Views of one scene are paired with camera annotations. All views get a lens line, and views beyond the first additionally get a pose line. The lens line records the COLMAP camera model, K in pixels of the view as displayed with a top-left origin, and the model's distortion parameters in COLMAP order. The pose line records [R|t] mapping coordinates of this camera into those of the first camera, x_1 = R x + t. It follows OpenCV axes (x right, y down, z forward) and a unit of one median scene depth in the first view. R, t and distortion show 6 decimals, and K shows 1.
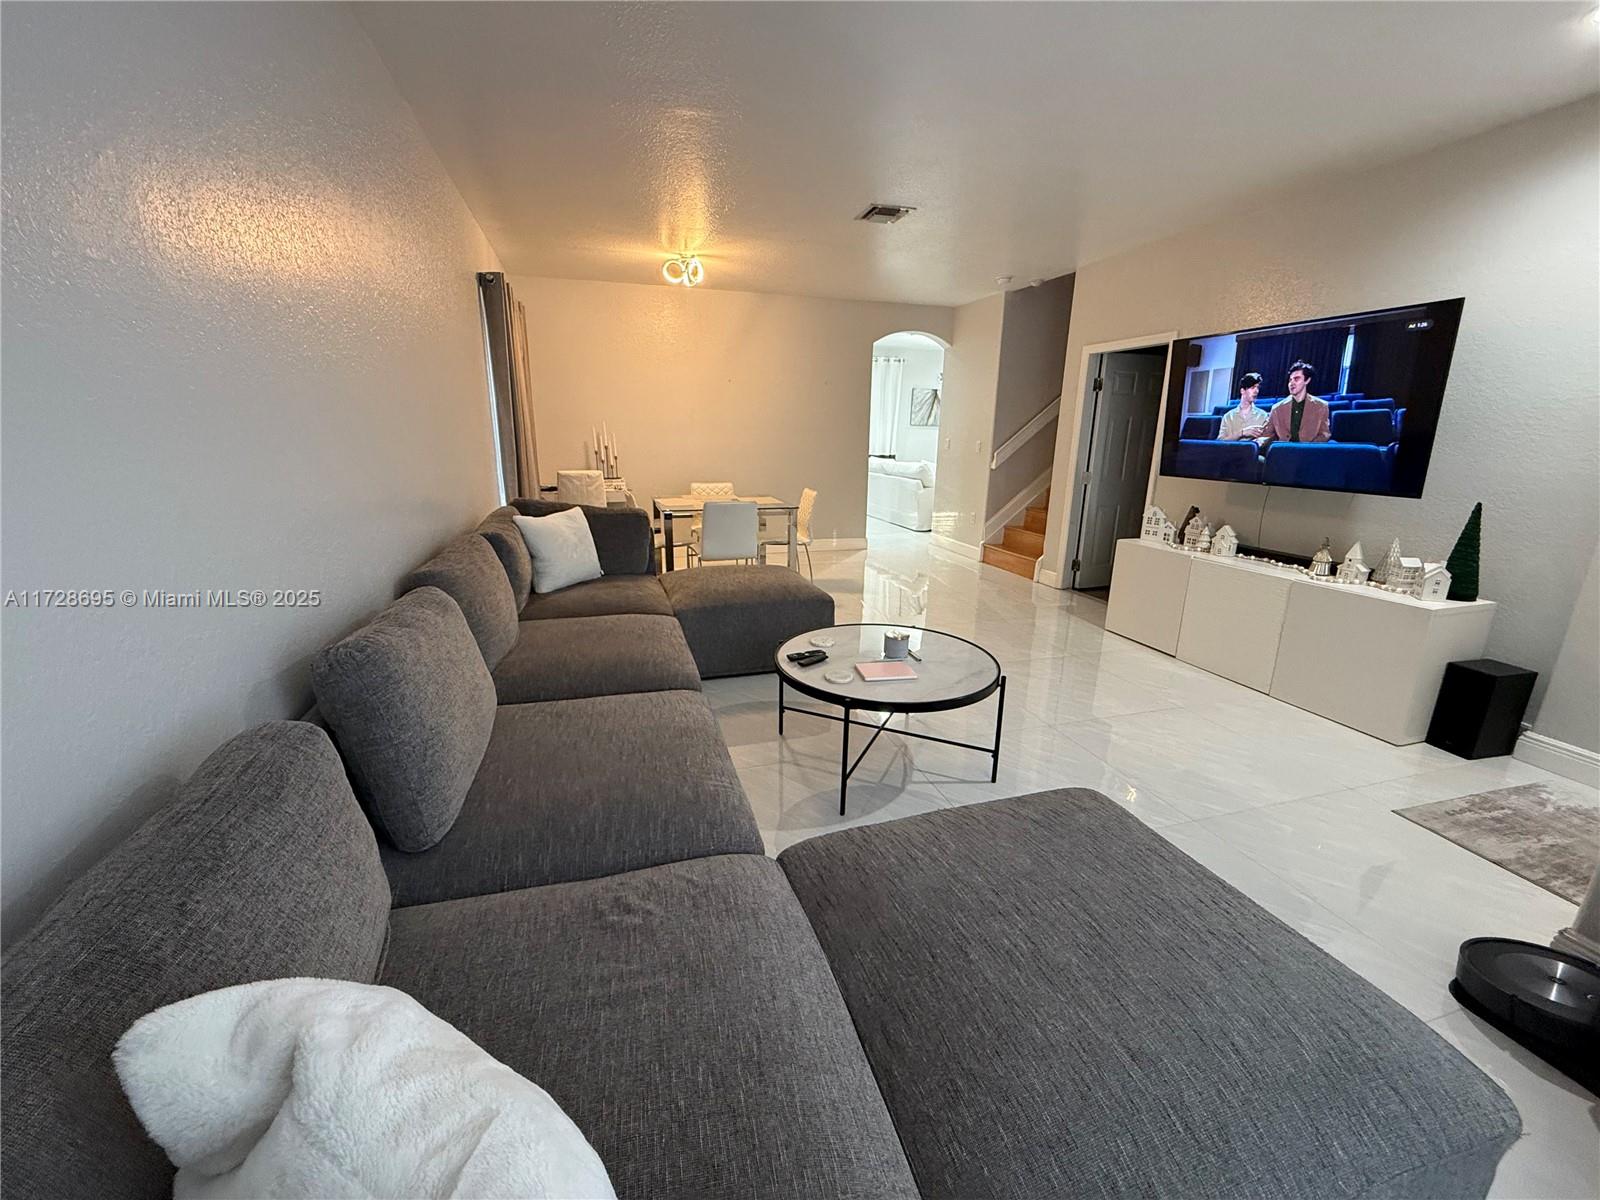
lens RADIAL K [[643.0, 0, 798.9], [0, 643.0, 596.9], [0, 0, 1]] dist [-0.000344, -0.000351]
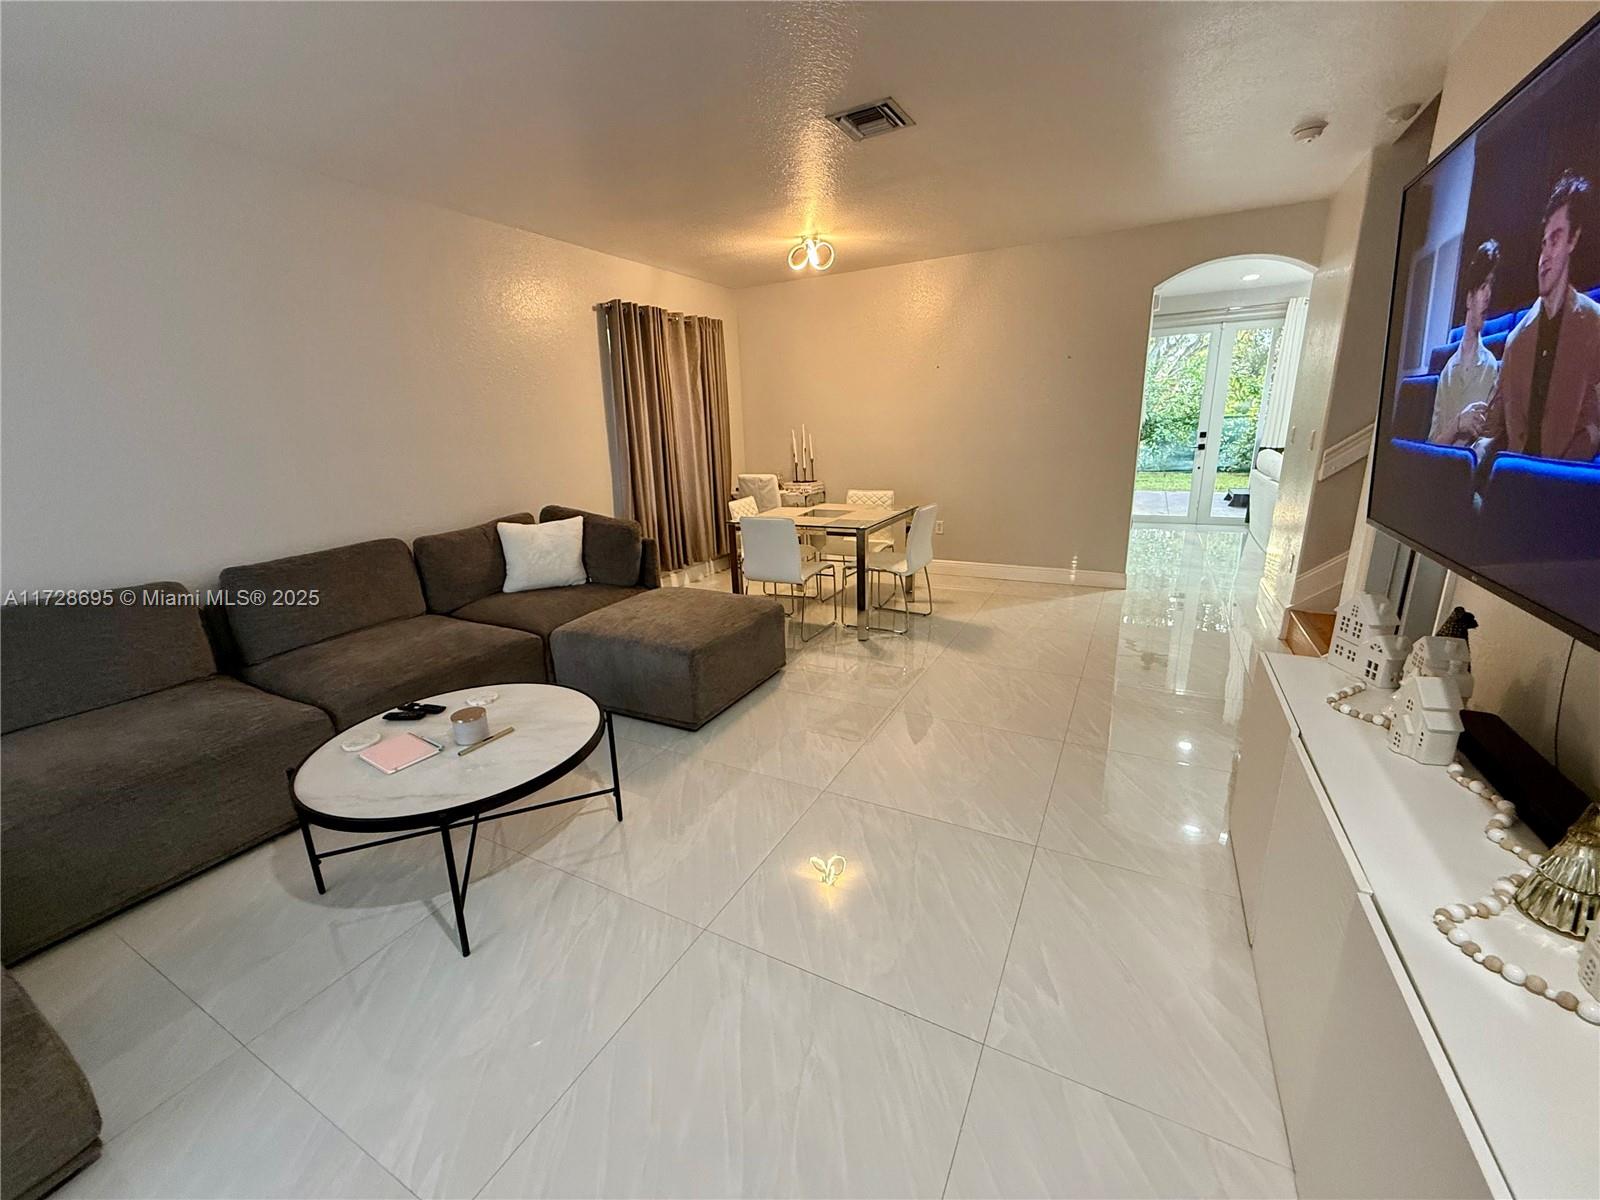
lens RADIAL K [[643.0, 0, 796.8], [0, 643.0, 596.4], [0, 0, 1]] dist [-0.000344, -0.000351]
pose [[0.707635, 0.149060, -0.690676, 0.660140], [-0.138280, 0.987808, 0.071511, -0.132903], [0.692915, 0.044903, 0.719620, 0.488933]]
